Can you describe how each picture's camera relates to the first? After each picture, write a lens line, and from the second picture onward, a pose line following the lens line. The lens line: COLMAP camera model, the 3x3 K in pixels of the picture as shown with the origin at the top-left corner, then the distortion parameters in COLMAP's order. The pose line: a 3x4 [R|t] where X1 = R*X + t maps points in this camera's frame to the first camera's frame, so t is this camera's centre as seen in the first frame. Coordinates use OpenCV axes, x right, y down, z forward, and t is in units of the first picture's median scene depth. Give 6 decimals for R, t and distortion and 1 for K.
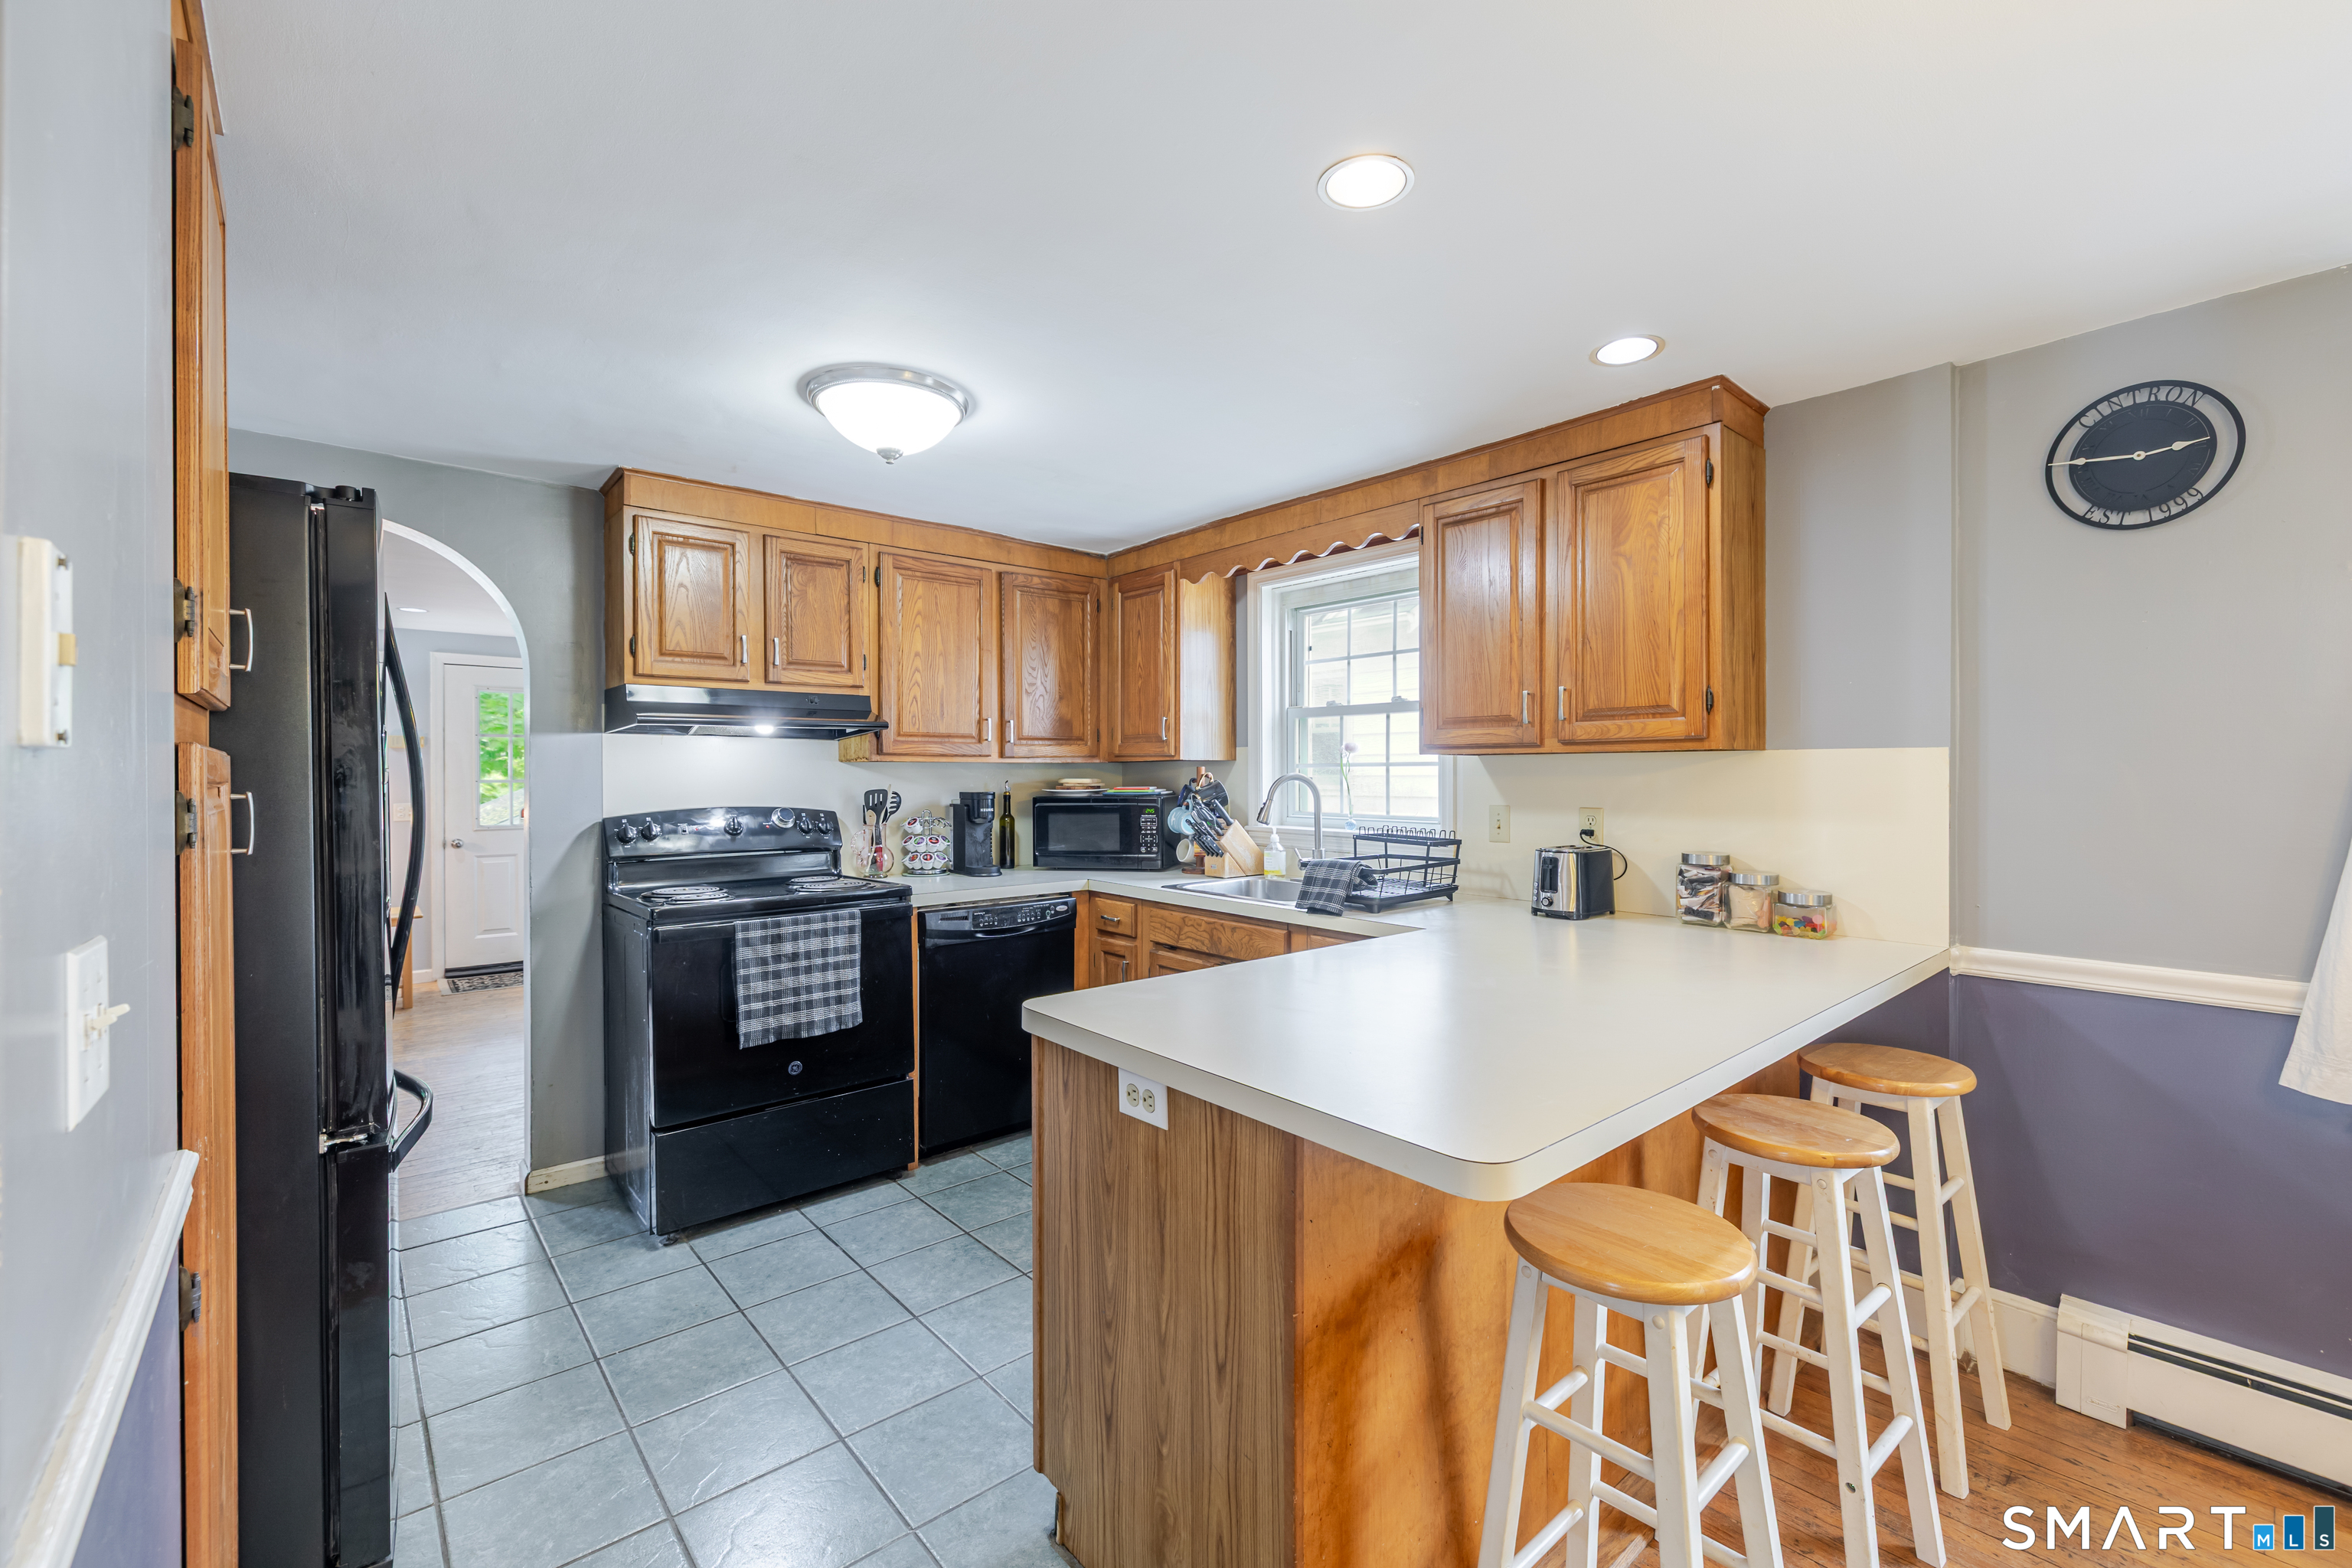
lens RADIAL K [[977.2, 0, 1176.0], [0, 977.2, 784.0], [0, 0, 1]] dist [-0.000093, -0.000535]
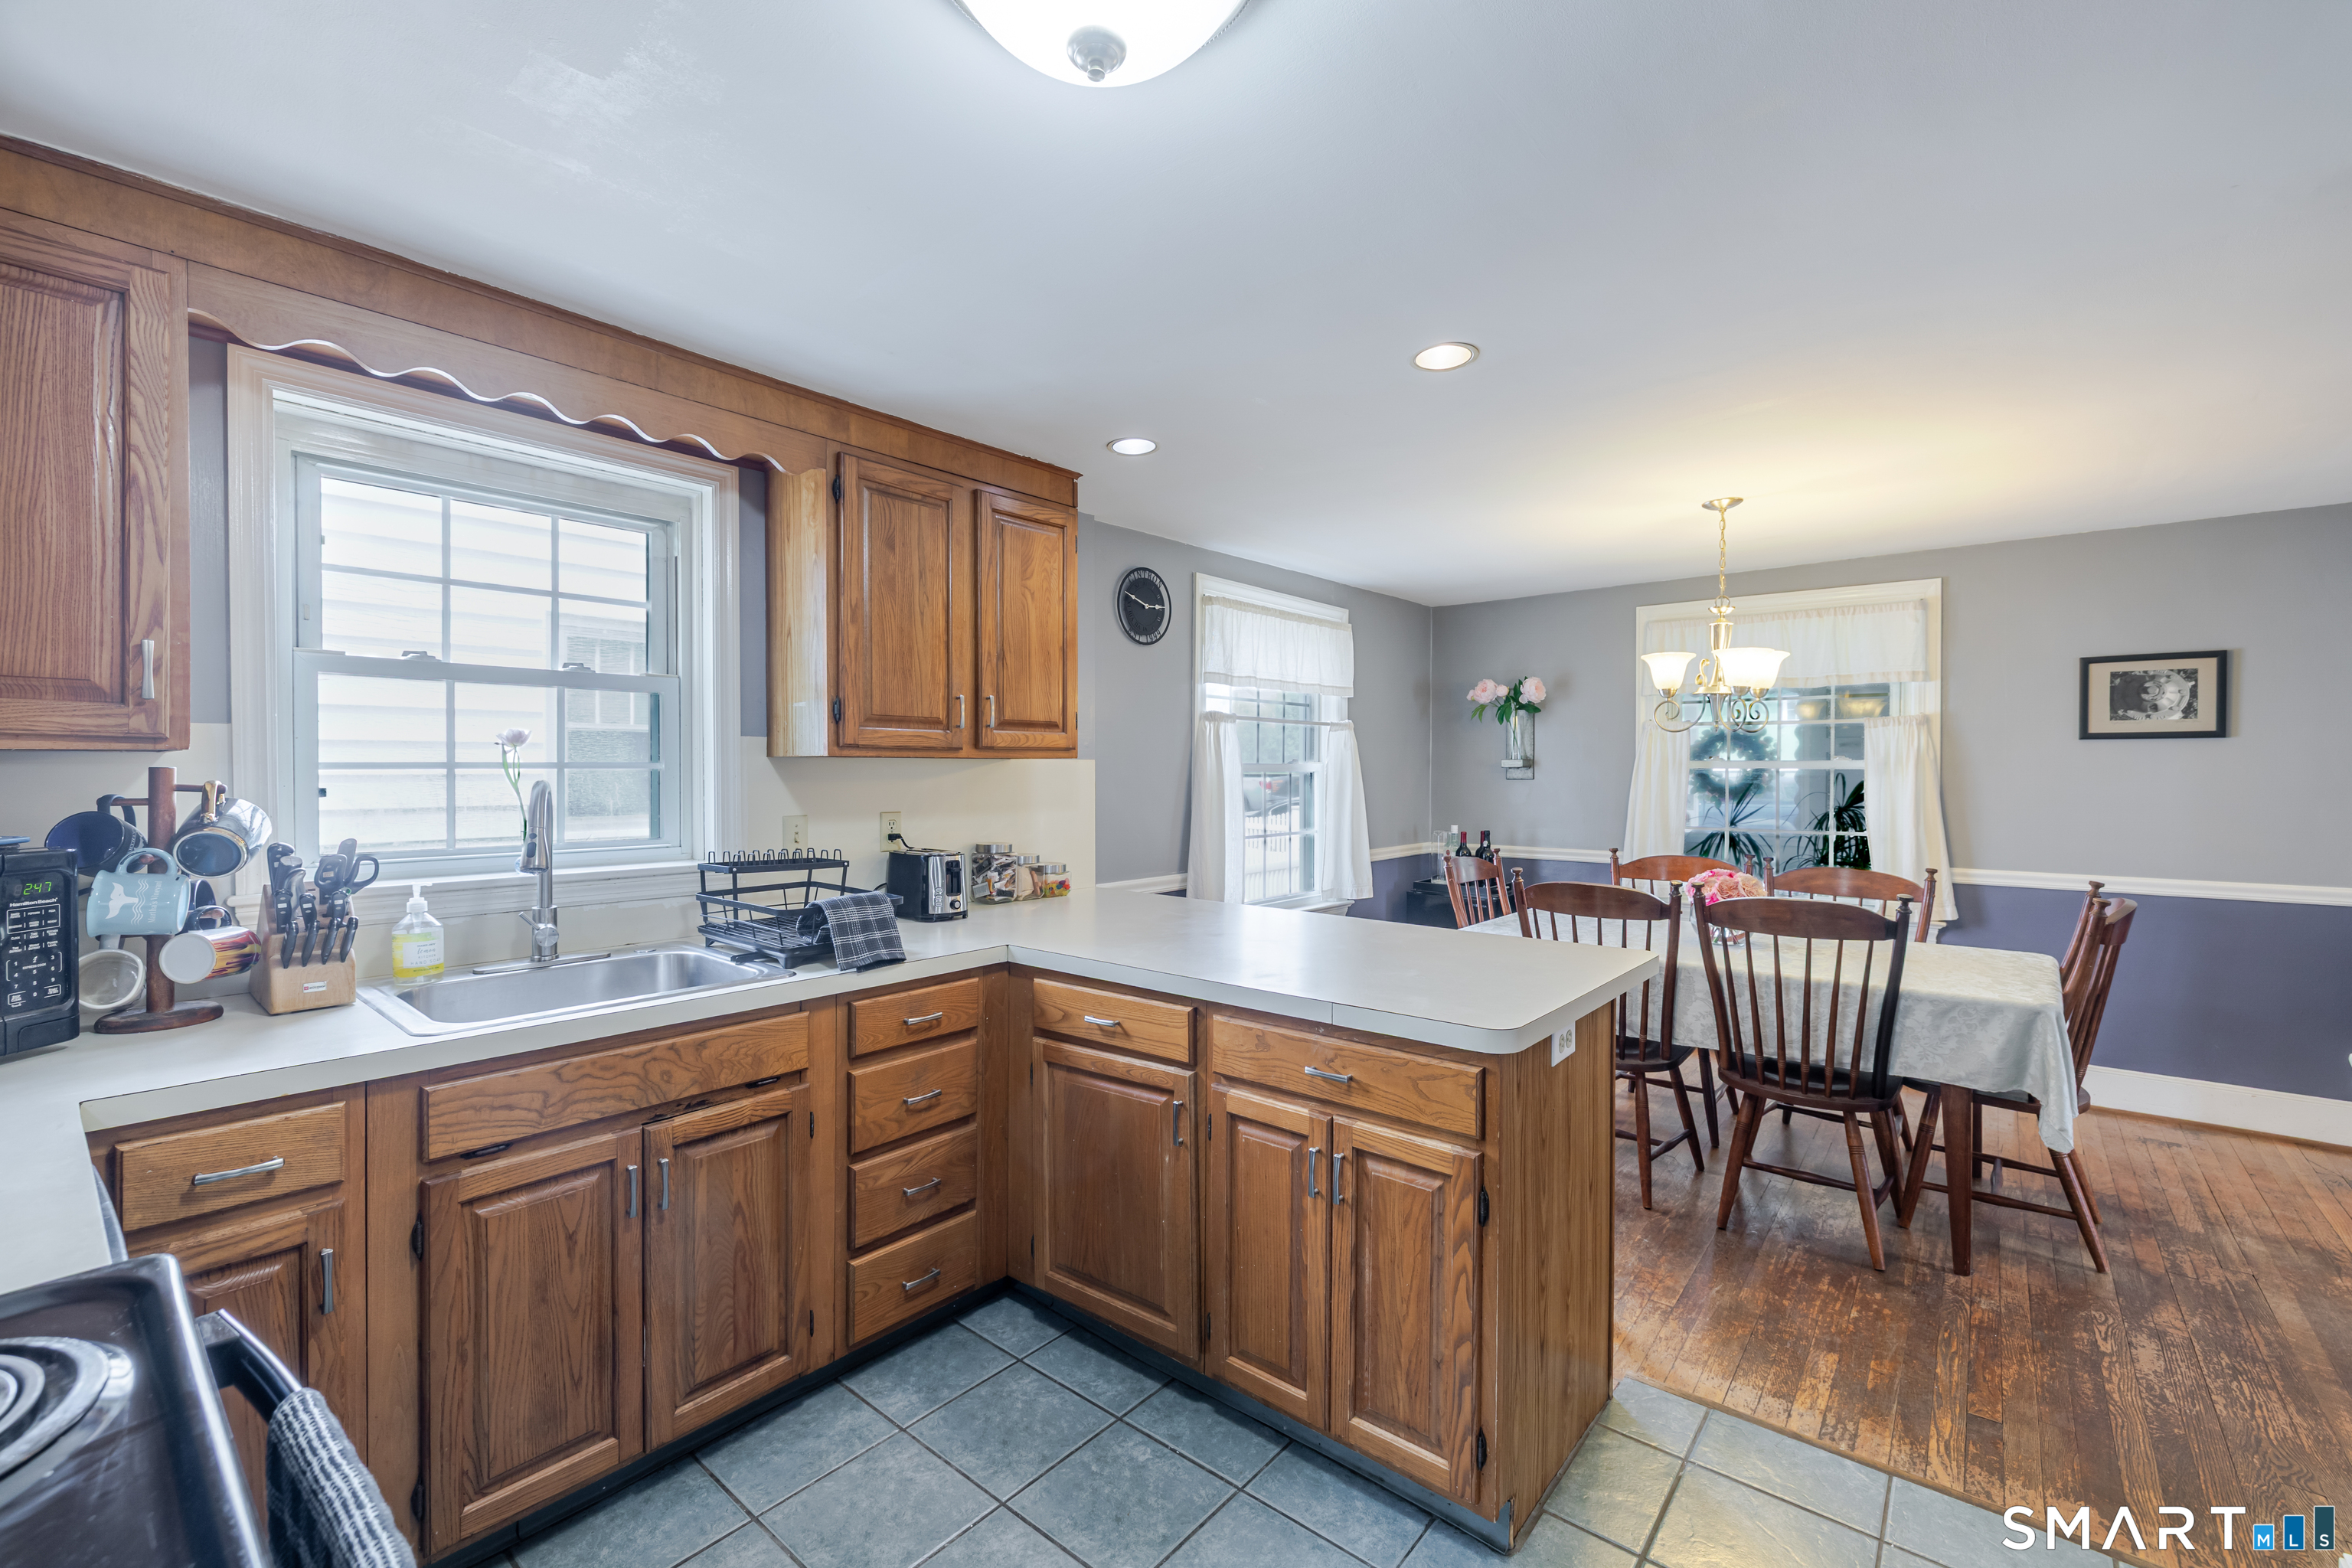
lens RADIAL K [[977.2, 0, 1176.0], [0, 977.2, 784.0], [0, 0, 1]] dist [-0.000093, -0.000535]
pose [[-0.158954, -0.012661, 0.987205, -0.637811], [0.012062, 0.999818, 0.014764, -0.016614], [-0.987212, 0.014254, -0.158773, 0.906853]]
